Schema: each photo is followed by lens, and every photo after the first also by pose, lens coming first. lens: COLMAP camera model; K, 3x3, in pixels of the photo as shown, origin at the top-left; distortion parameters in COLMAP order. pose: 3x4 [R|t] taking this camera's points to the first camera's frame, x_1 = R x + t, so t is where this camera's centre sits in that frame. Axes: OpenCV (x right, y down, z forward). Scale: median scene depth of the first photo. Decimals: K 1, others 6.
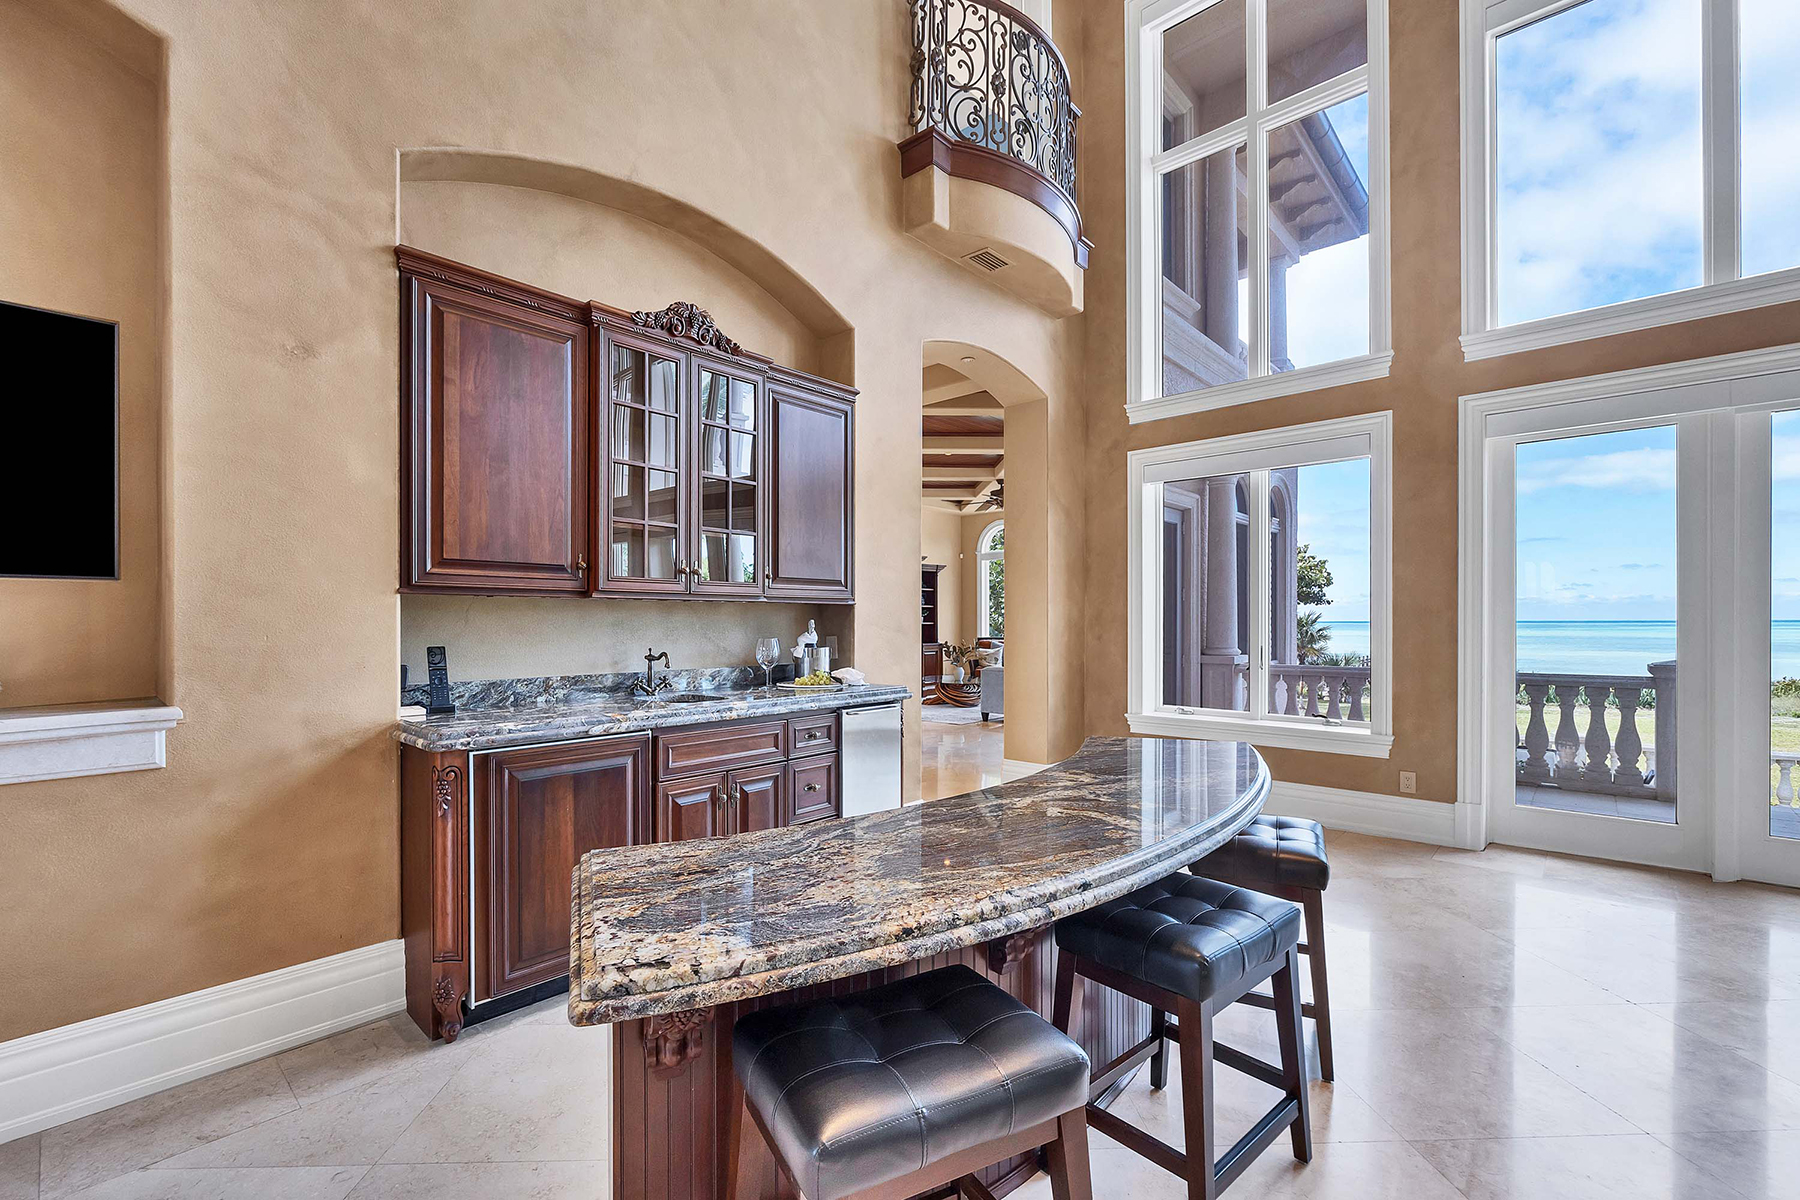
lens RADIAL K [[756.7, 0, 872.1], [0, 756.7, 616.5], [0, 0, 1]] dist [0.000409, 0.000077]
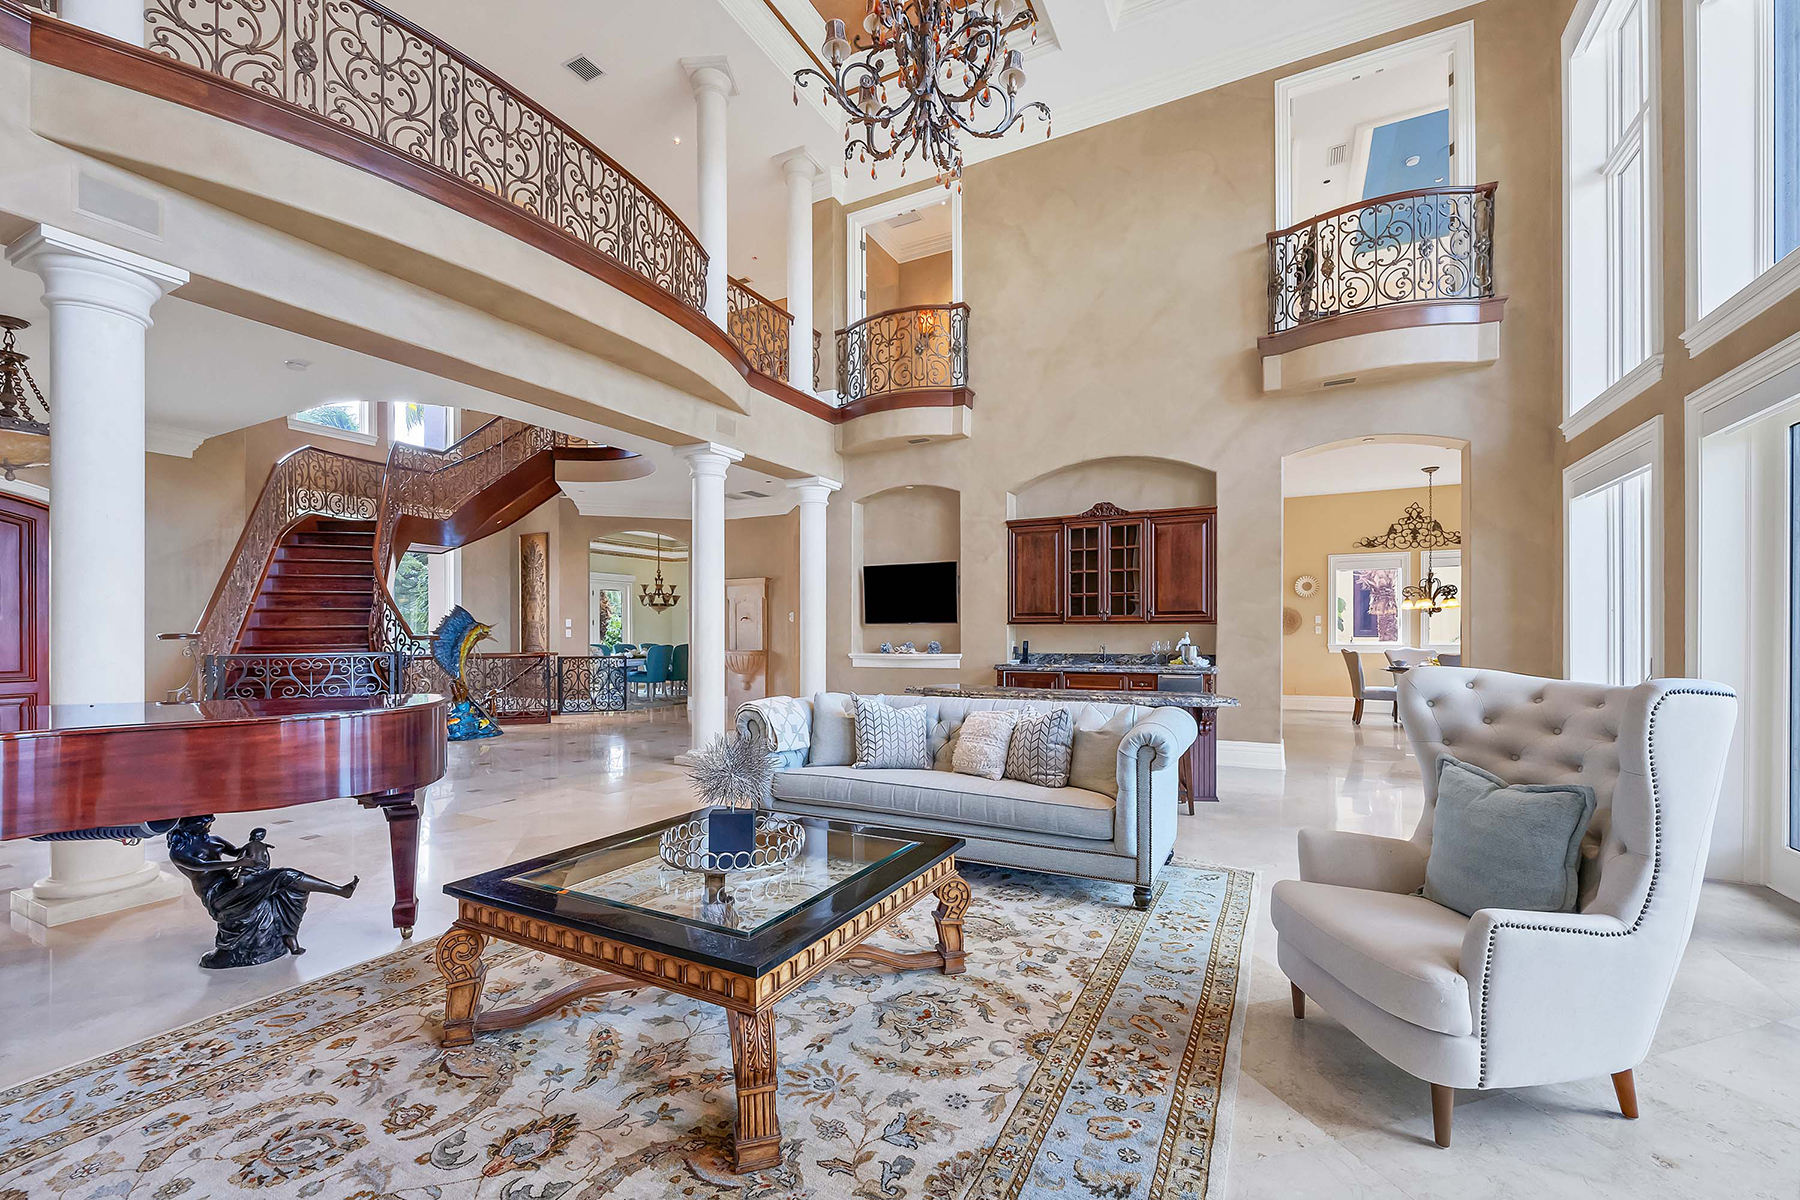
lens RADIAL K [[747.0, 0, 895.2], [0, 747.0, 634.0], [0, 0, 1]] dist [0.000208, -0.000003]
pose [[0.276672, 0.001173, -0.960964, 0.525336], [0.009159, 0.999951, 0.003858, -0.001230], [0.960921, -0.009869, 0.276647, -0.086712]]
